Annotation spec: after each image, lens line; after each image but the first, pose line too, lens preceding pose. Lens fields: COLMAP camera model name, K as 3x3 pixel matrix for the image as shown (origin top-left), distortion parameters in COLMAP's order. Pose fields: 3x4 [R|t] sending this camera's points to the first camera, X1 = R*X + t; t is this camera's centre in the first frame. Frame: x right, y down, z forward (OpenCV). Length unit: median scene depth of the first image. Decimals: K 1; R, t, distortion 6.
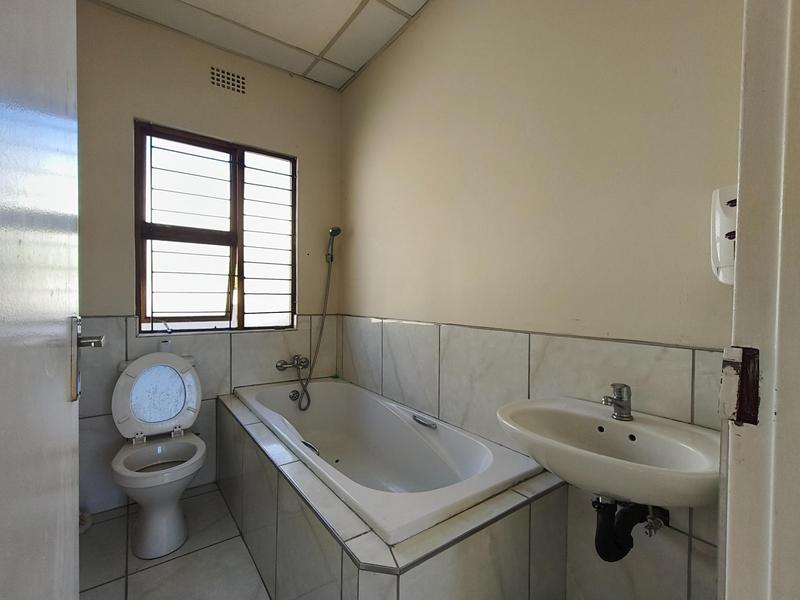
lens RADIAL K [[373.2, 0, 395.8], [0, 373.2, 301.1], [0, 0, 1]] dist [0.001878, 0.000547]
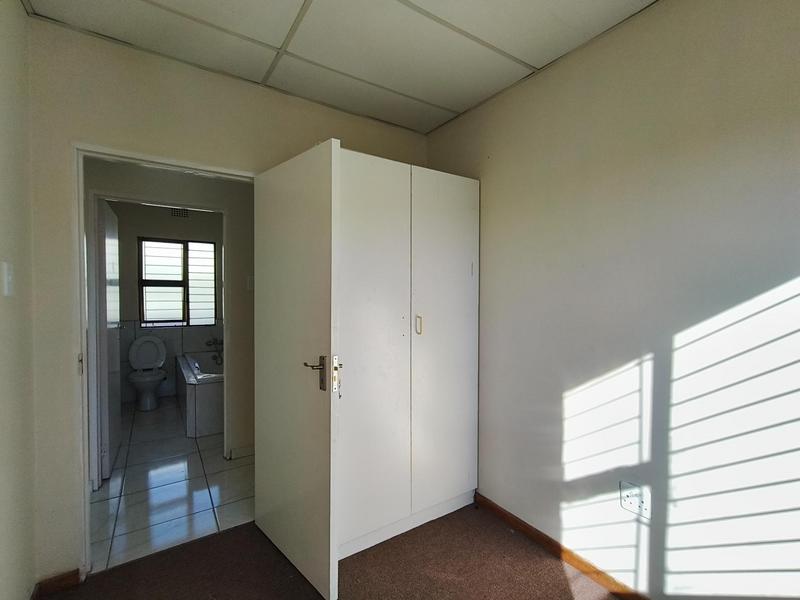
lens RADIAL K [[373.2, 0, 392.6], [0, 373.2, 303.2], [0, 0, 1]] dist [0.001878, 0.000547]
pose [[0.999466, -0.003732, -0.032462, 0.827445], [0.004005, 0.999957, 0.008350, -0.069462], [0.032429, -0.008476, 0.999438, -1.097875]]
